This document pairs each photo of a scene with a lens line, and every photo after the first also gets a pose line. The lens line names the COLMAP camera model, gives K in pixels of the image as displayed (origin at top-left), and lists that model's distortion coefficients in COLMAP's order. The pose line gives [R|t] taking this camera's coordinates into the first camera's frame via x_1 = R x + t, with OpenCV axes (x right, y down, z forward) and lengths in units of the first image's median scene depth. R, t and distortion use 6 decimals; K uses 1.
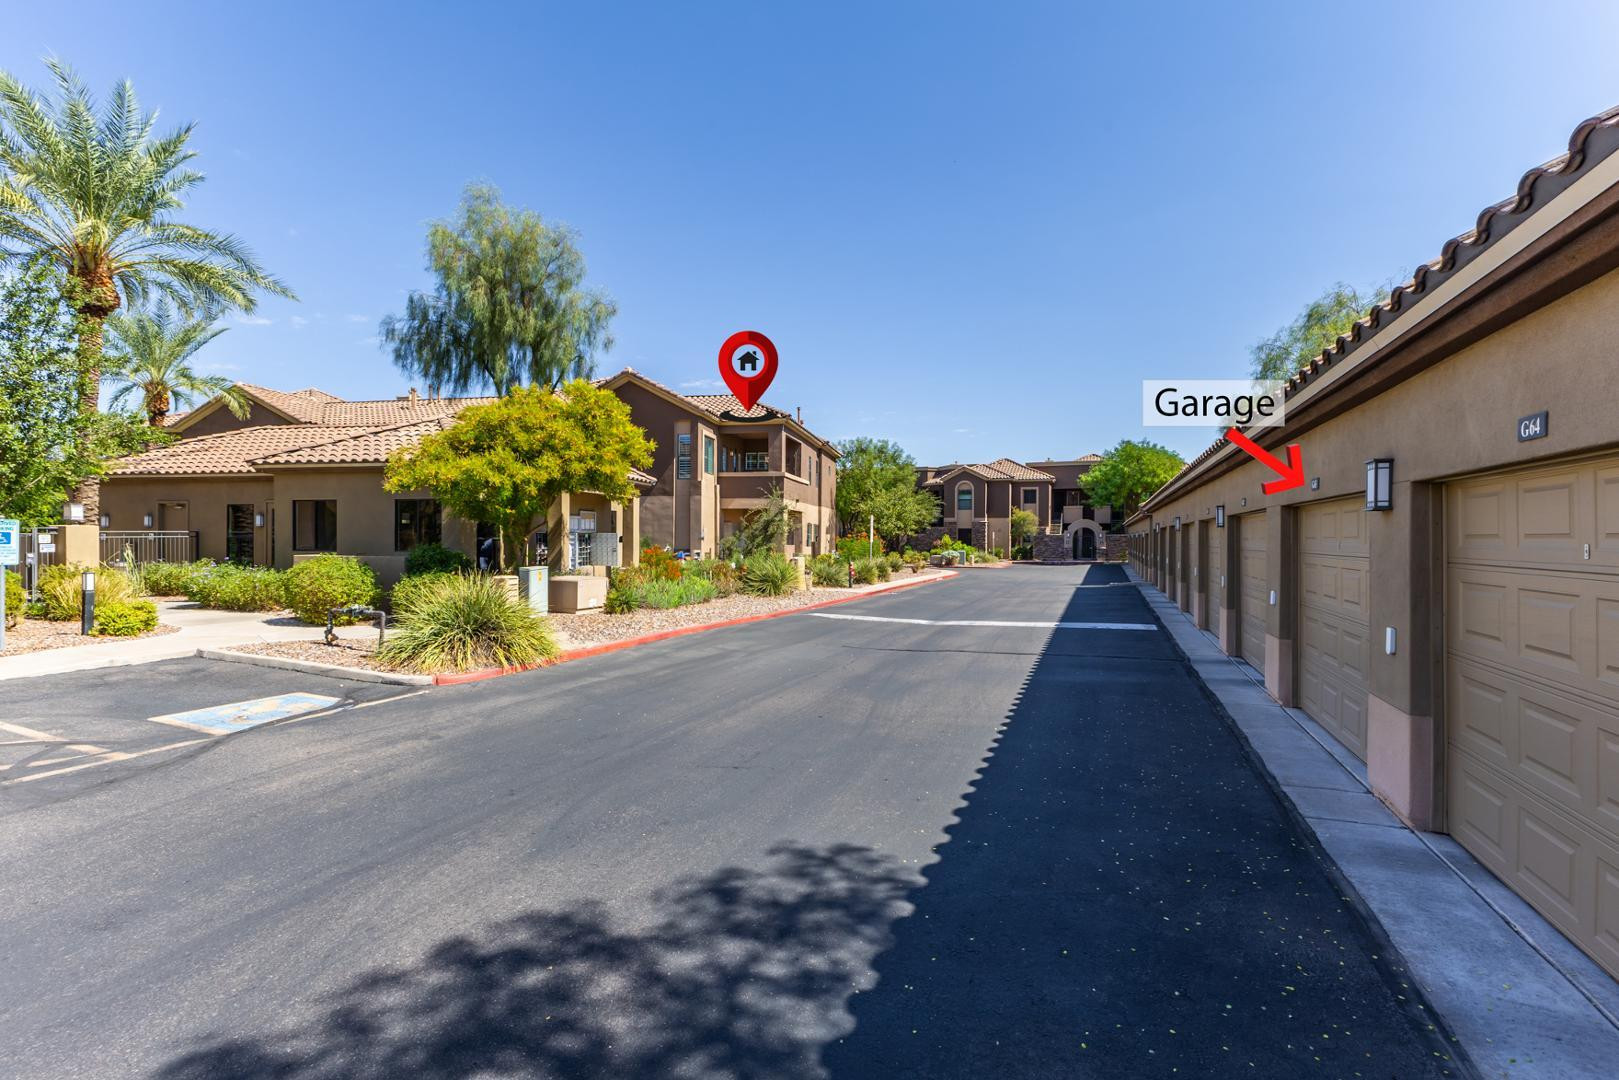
lens RADIAL K [[697.9, 0, 812.4], [0, 697.9, 538.2], [0, 0, 1]] dist [0.009762, -0.000443]
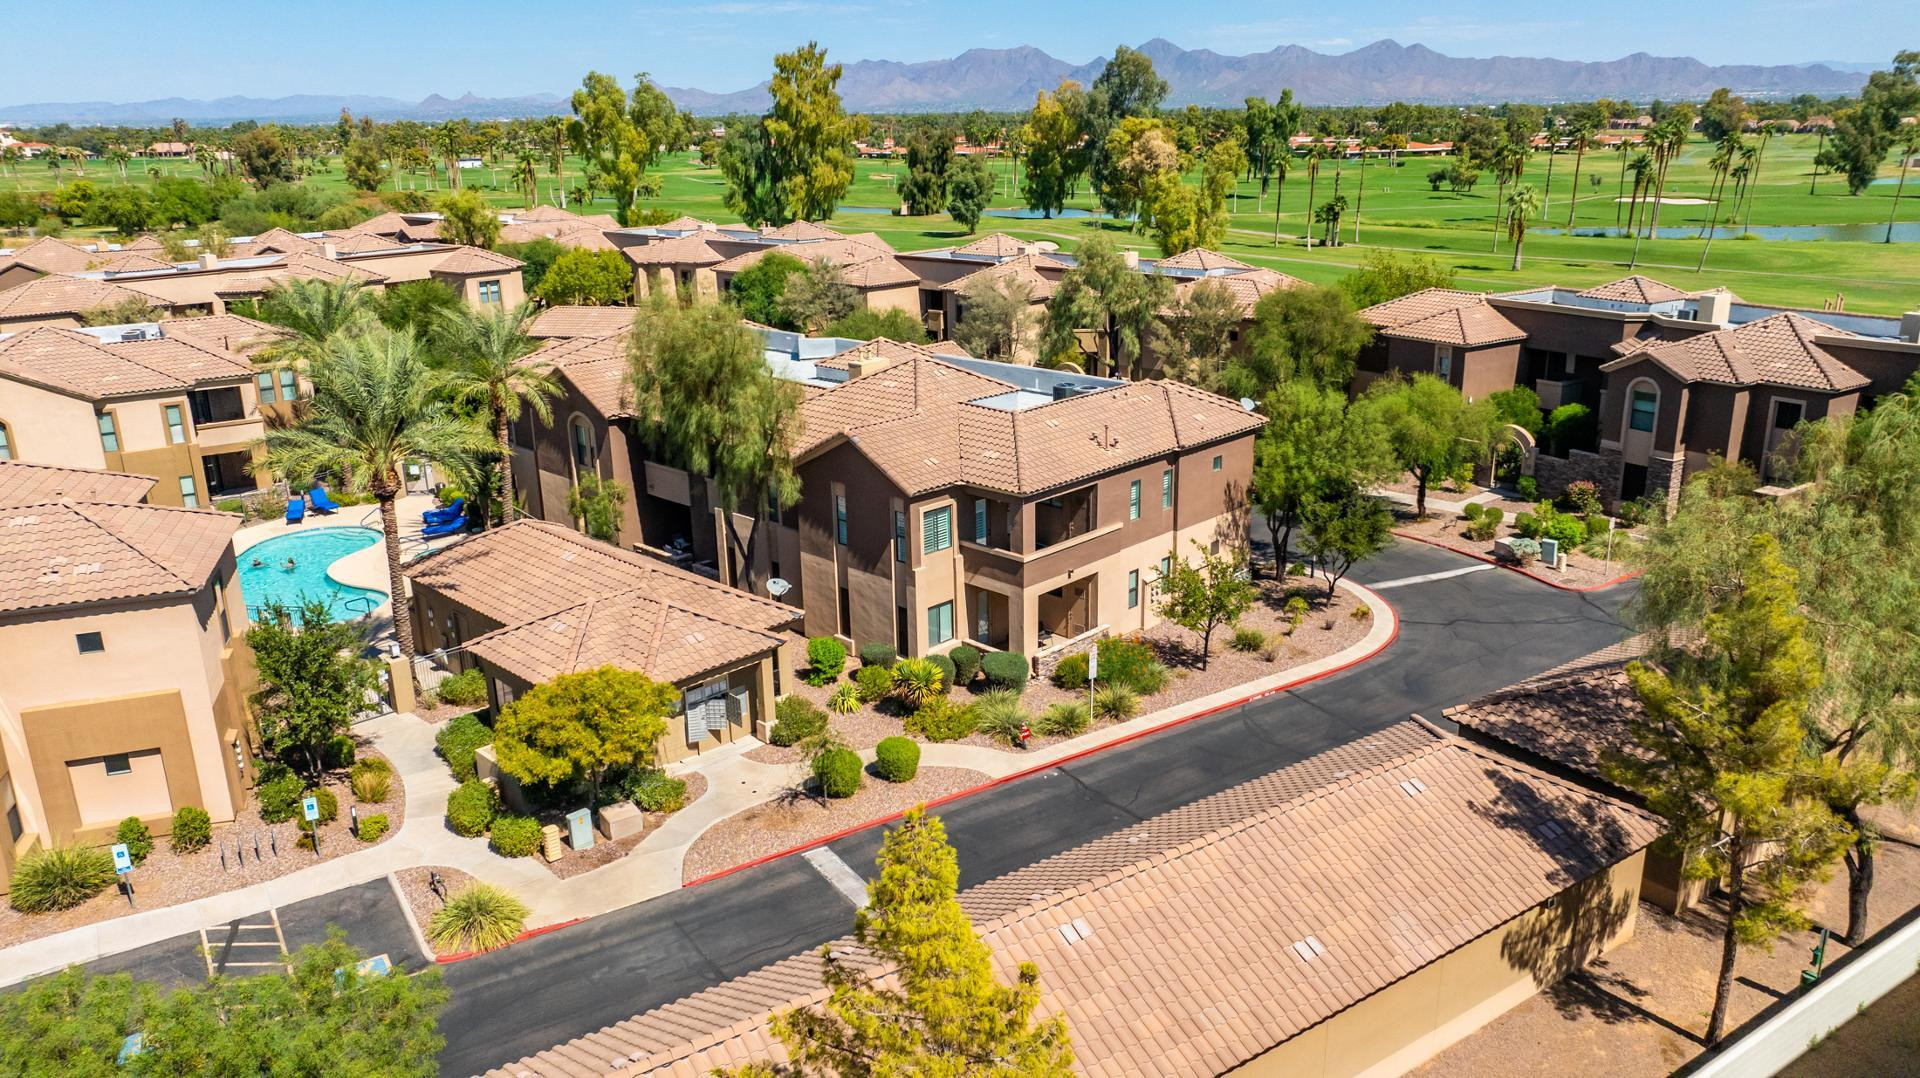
lens RADIAL K [[1354.9, 0, 972.2], [0, 1354.9, 534.6], [0, 0, 1]] dist [-0.009486, 0.002597]
pose [[0.837935, 0.142130, -0.526938, 0.648252], [0.022047, 0.955892, 0.292889, -0.519881], [0.545324, -0.257039, 0.797843, -0.216811]]
